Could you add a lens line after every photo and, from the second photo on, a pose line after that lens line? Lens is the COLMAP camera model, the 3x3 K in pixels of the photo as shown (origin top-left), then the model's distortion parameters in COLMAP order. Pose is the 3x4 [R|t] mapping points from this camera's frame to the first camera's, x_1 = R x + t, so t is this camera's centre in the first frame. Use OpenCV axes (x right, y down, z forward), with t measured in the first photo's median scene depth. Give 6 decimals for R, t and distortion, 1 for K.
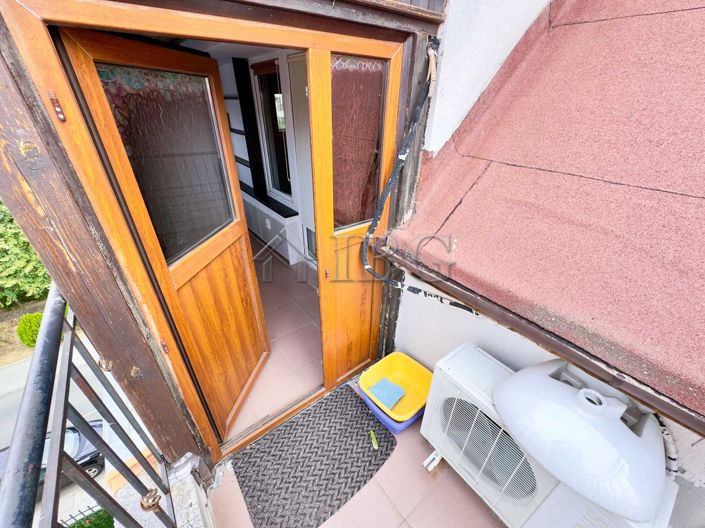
lens RADIAL K [[281.7, 0, 350.9], [0, 281.7, 264.4], [0, 0, 1]] dist [-0.005683, -0.000319]
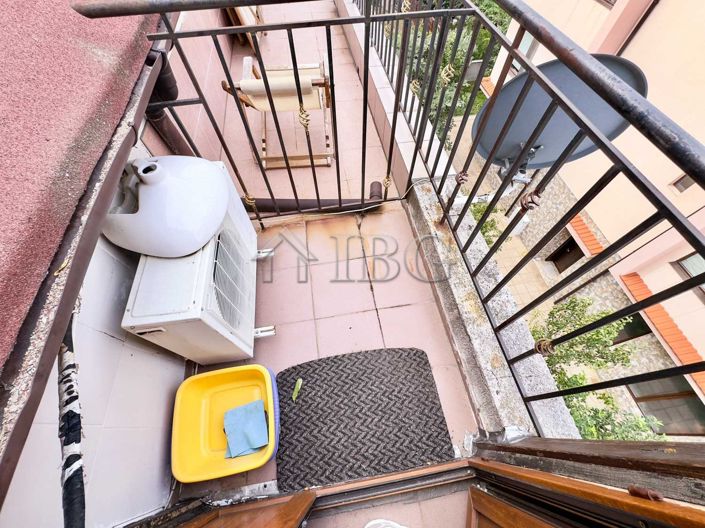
lens RADIAL K [[281.7, 0, 354.0], [0, 281.7, 264.2], [0, 0, 1]] dist [-0.005683, -0.000319]
pose [[-0.881008, -0.406476, 0.242081, -0.143008], [0.242294, 0.051834, 0.968817, -0.219668], [-0.406349, 0.912190, 0.052821, 0.602143]]
